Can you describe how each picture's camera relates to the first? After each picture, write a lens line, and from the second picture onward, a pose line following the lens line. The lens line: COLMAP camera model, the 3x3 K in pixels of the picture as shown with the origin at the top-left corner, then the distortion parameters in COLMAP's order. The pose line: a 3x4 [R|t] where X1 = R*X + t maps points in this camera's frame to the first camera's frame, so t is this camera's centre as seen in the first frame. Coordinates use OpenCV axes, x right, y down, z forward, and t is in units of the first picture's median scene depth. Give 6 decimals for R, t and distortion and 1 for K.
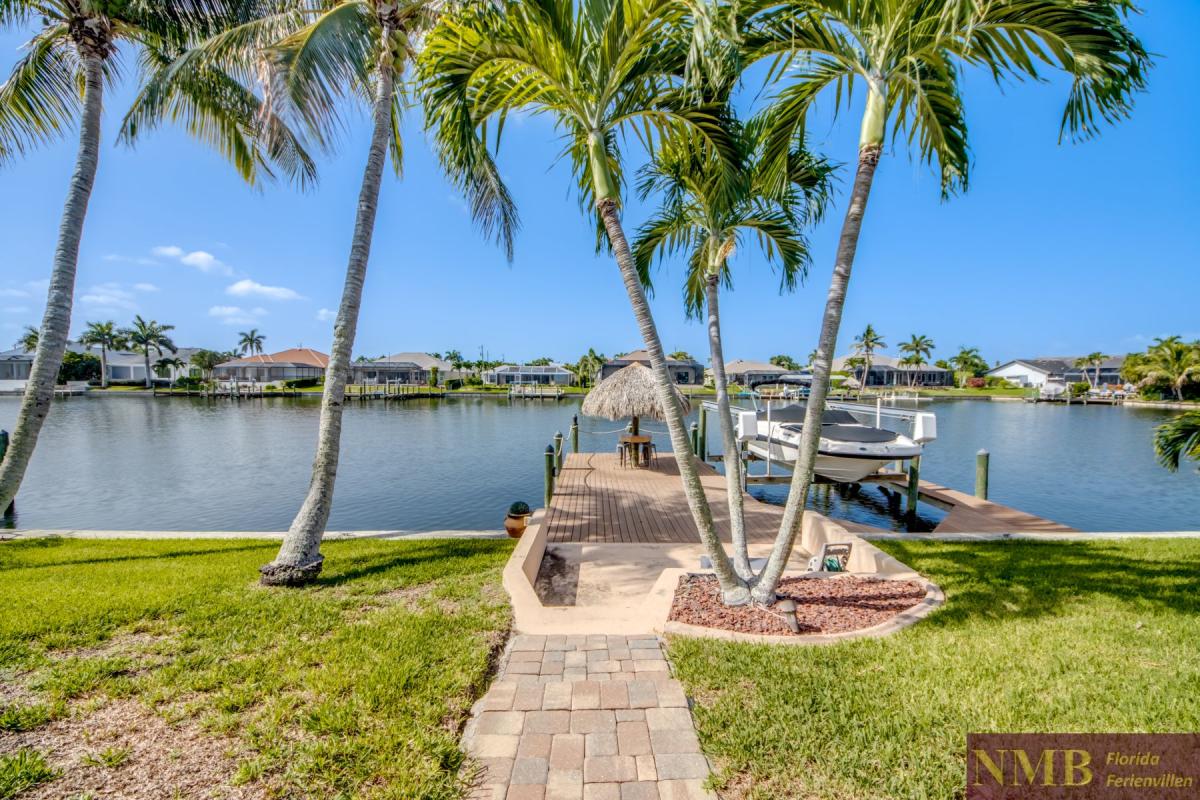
lens RADIAL K [[460.4, 0, 600.4], [0, 460.4, 390.5], [0, 0, 1]] dist [0.012305, -0.011590]
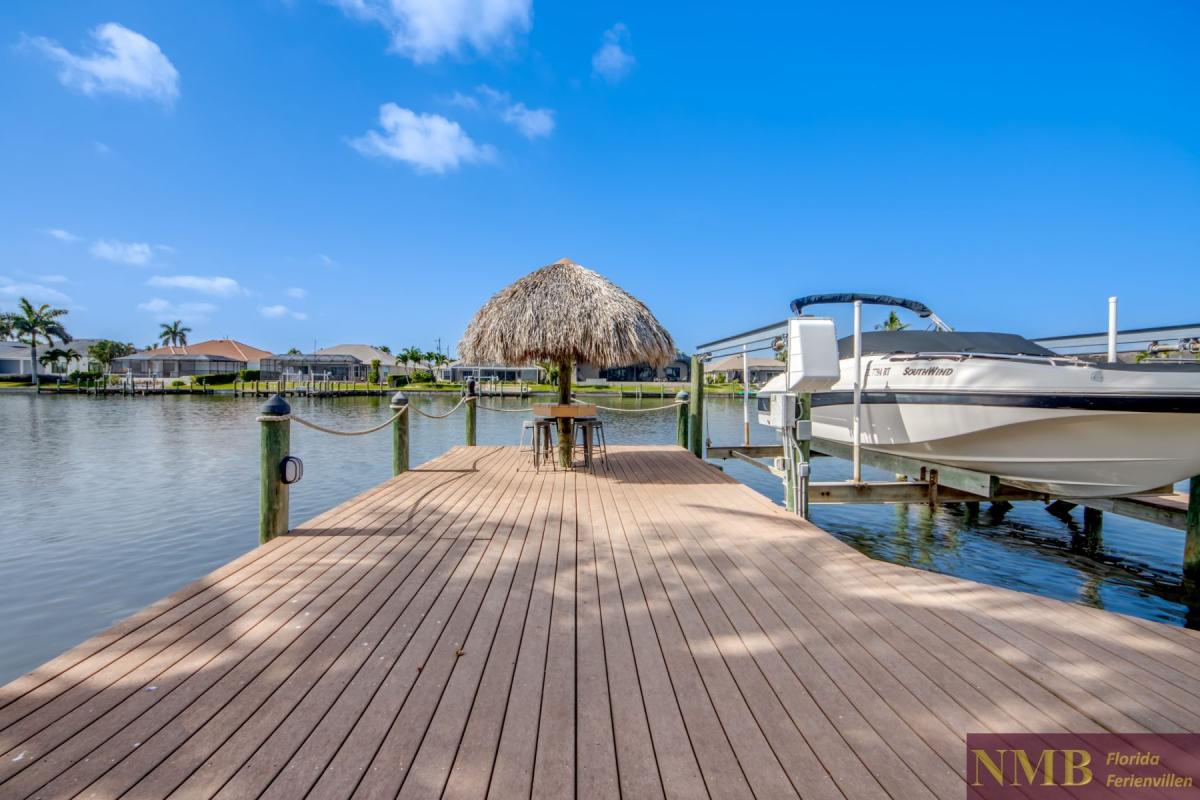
lens RADIAL K [[497.9, 0, 585.7], [0, 497.9, 390.8], [0, 0, 1]] dist [0.018056, -0.014592]
pose [[0.999999, 0.001171, -0.000198, 0.020953], [-0.001174, 0.999874, -0.015804, 0.019144], [0.000180, 0.015804, 0.999875, 0.095817]]
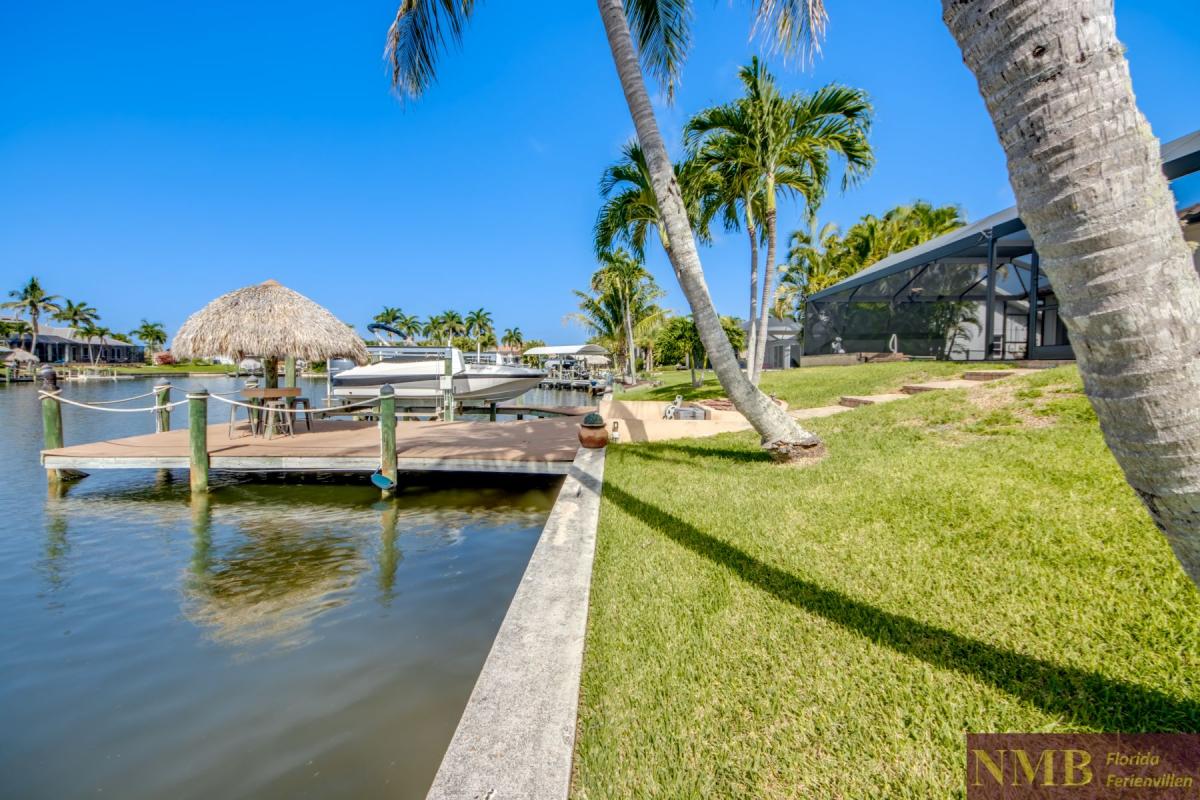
lens RADIAL K [[460.4, 0, 600.8], [0, 460.4, 395.0], [0, 0, 1]] dist [0.012305, -0.011590]
pose [[0.035040, -0.065825, 0.997216, -0.122985], [0.021289, 0.997651, 0.065106, 0.015491], [-0.999159, 0.018948, 0.036359, 0.106145]]
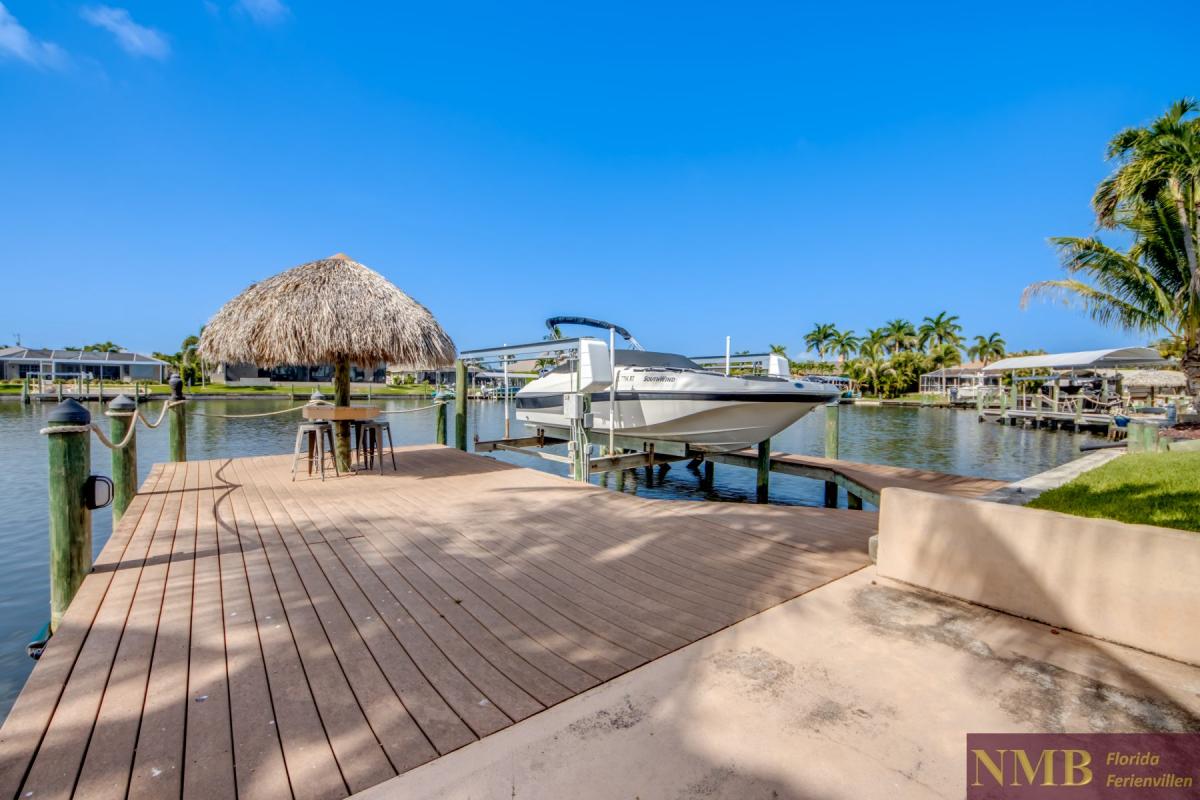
lens RADIAL K [[497.9, 0, 599.2], [0, 497.9, 398.5], [0, 0, 1]] dist [0.018056, -0.014592]
pose [[0.796639, -0.010196, 0.604369, -0.005656], [0.011988, 0.999928, 0.001068, 0.019253], [-0.604337, 0.006394, 0.796703, 0.087990]]
